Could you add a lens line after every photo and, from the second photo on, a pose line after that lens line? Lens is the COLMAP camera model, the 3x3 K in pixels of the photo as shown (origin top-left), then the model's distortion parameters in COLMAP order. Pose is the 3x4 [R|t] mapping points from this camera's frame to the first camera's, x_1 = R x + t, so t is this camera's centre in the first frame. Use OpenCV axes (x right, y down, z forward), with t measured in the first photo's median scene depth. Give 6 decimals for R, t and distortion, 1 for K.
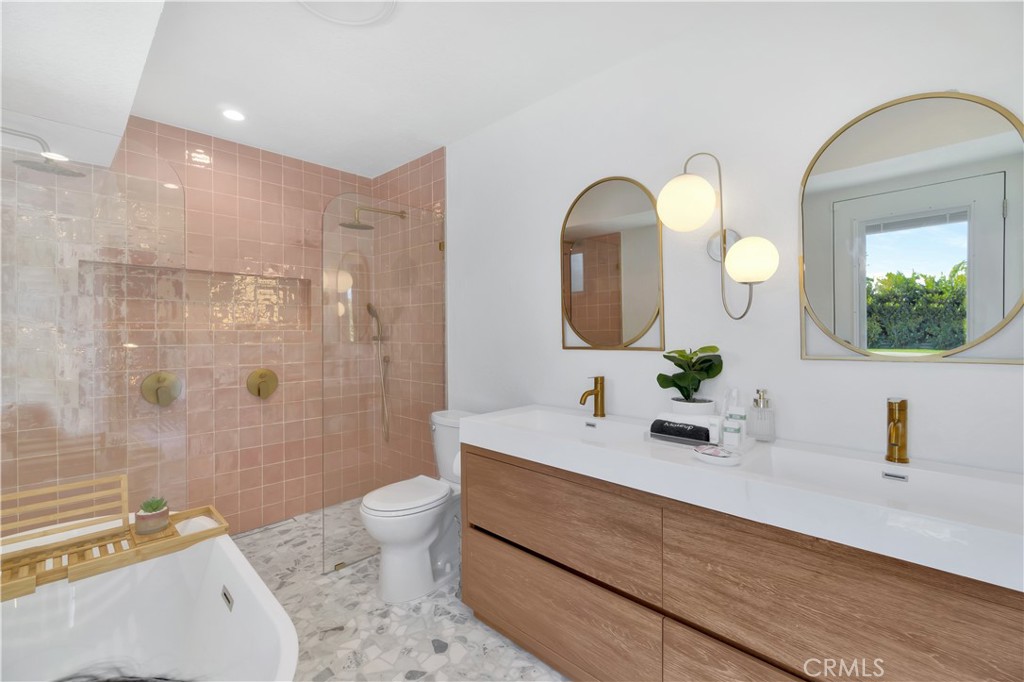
lens RADIAL K [[465.6, 0, 512.8], [0, 465.6, 336.5], [0, 0, 1]] dist [-0.010378, 0.000055]
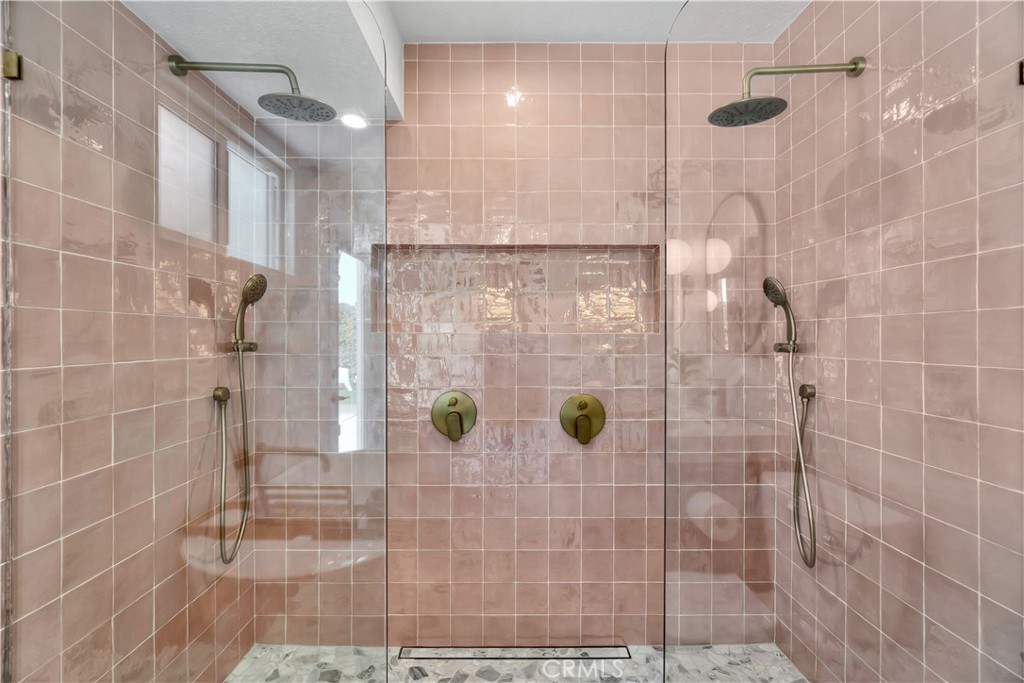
lens RADIAL K [[465.6, 0, 511.7], [0, 465.6, 341.2], [0, 0, 1]] dist [-0.010378, 0.000055]
pose [[0.726928, 0.004124, -0.686701, -0.163625], [-0.007648, 0.999969, -0.002091, 0.000013], [0.686671, 0.006772, 0.726937, 0.437402]]
